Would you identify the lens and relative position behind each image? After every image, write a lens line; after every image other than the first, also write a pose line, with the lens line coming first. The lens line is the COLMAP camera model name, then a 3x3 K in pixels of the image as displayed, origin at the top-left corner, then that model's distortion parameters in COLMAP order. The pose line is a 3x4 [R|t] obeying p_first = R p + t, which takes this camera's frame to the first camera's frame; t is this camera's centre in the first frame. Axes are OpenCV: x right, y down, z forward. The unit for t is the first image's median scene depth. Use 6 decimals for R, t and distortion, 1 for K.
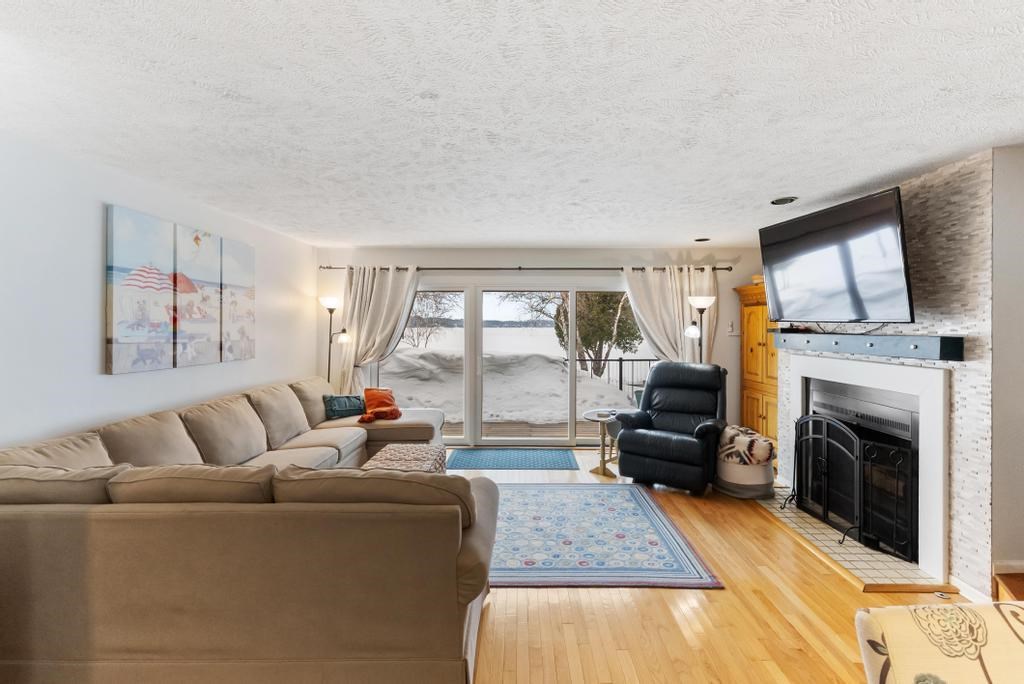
lens RADIAL K [[493.2, 0, 514.9], [0, 493.2, 334.9], [0, 0, 1]] dist [0.000308, 0.000318]
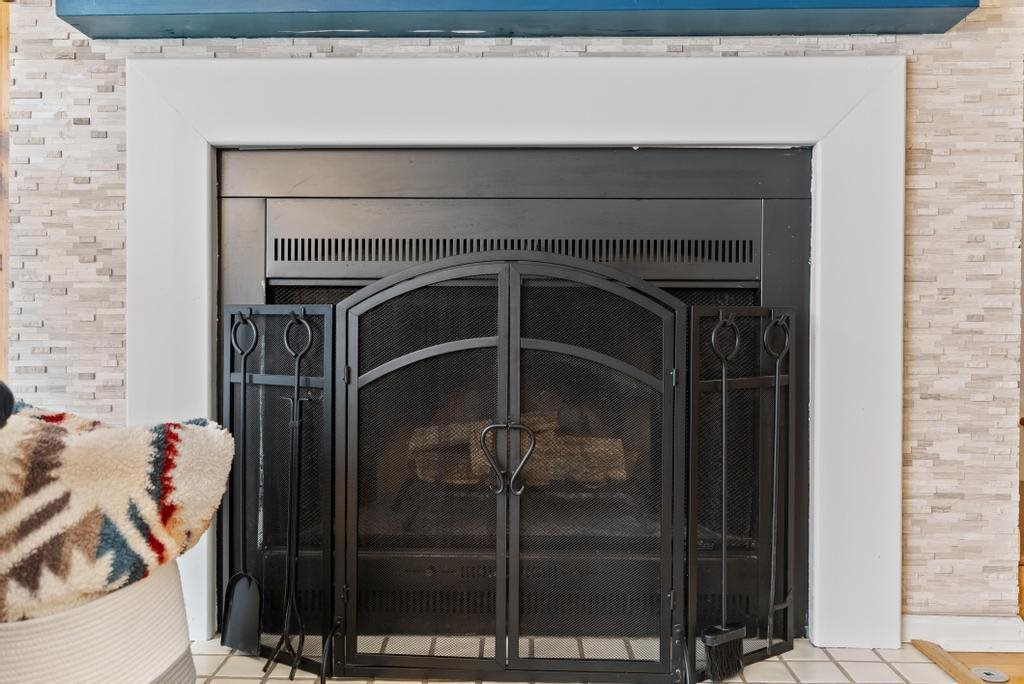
lens RADIAL K [[804.6, 0, 511.1], [0, 804.6, 333.2], [0, 0, 1]] dist [0.018509, -0.018866]
pose [[0.005108, -0.027717, 0.999603, 0.214713], [0.014235, 0.999517, 0.027641, 0.195427], [-0.999886, 0.014088, 0.005500, 0.995794]]
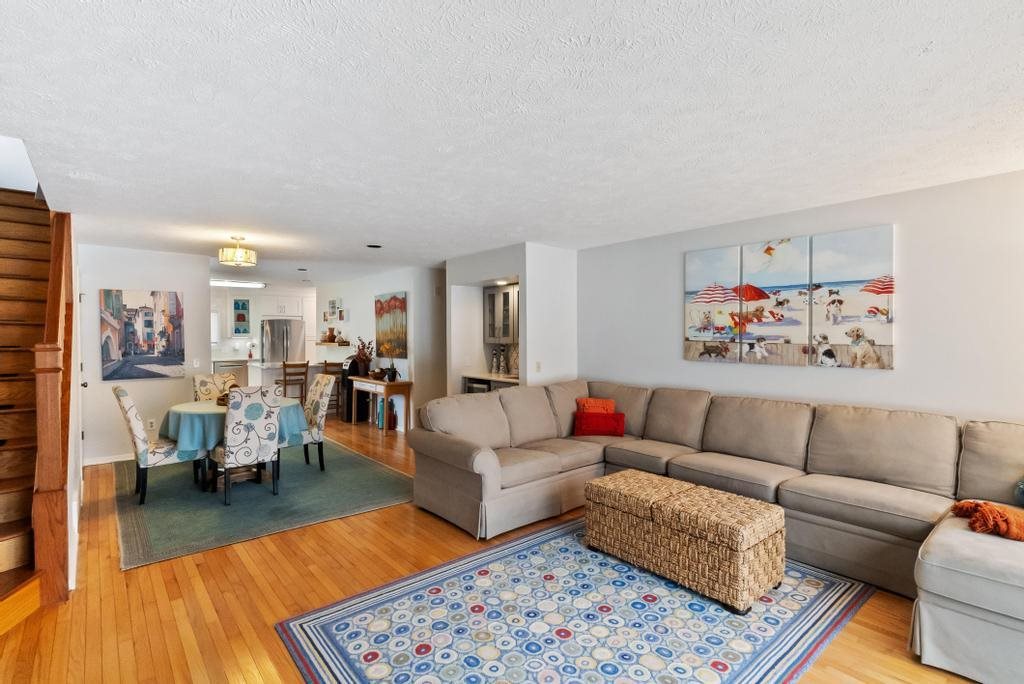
lens RADIAL K [[493.2, 0, 517.1], [0, 493.2, 344.9], [0, 0, 1]] dist [0.000308, 0.000318]
pose [[-0.747641, 0.015569, -0.663921, 0.515288], [-0.010163, 0.999340, 0.034878, -0.014898], [0.664026, 0.032824, -0.746989, 1.465695]]
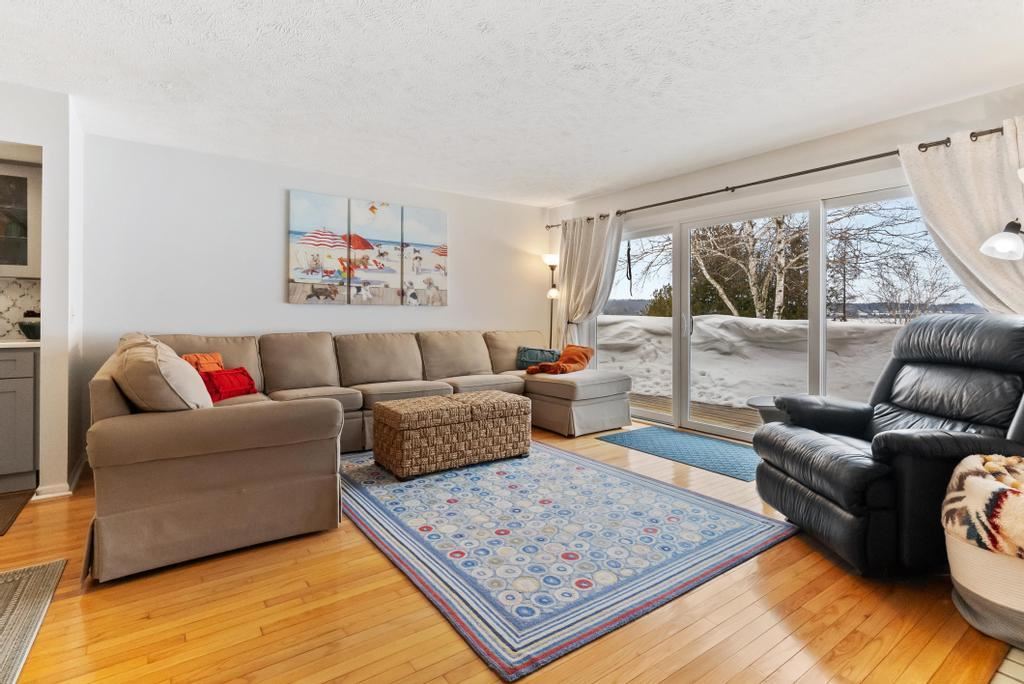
lens RADIAL K [[493.2, 0, 516.9], [0, 493.2, 319.9], [0, 0, 1]] dist [0.000308, 0.000318]
pose [[0.600725, 0.009427, -0.799400, 0.642720], [-0.016655, 0.999861, -0.000725, 0.097334], [0.799282, 0.013749, 0.600799, 0.524561]]
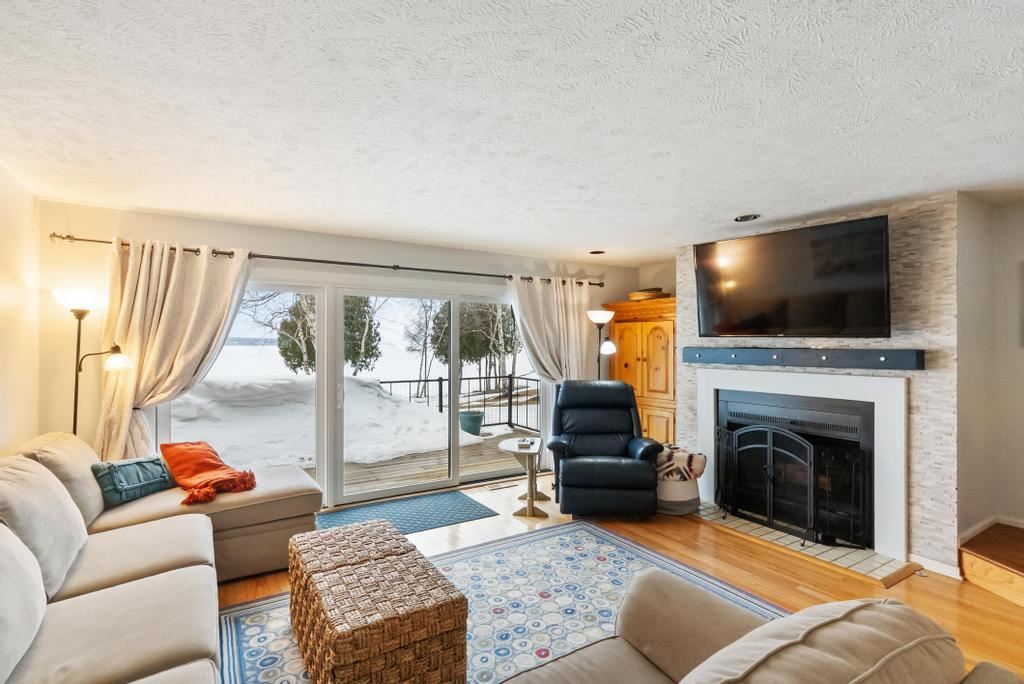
lens RADIAL K [[493.2, 0, 508.6], [0, 493.2, 351.0], [0, 0, 1]] dist [0.000308, 0.000318]
pose [[0.842864, -0.008798, 0.538055, -0.419067], [0.010671, 0.999943, -0.000366, -0.001966], [-0.538021, 0.006051, 0.842910, 0.405252]]
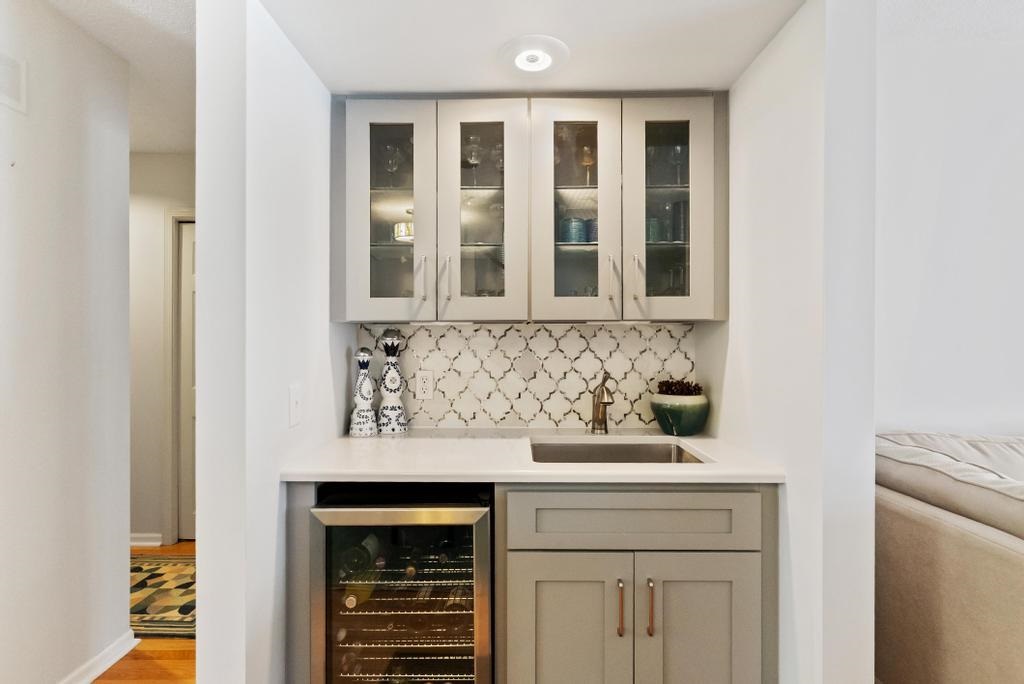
lens RADIAL K [[493.2, 0, 509.1], [0, 493.2, 340.8], [0, 0, 1]] dist [0.000308, 0.000318]
pose [[0.002270, -0.000366, -0.999997, -0.147114], [-0.015861, 0.999874, -0.000402, 0.058836], [0.999872, 0.015862, 0.002264, 0.194484]]
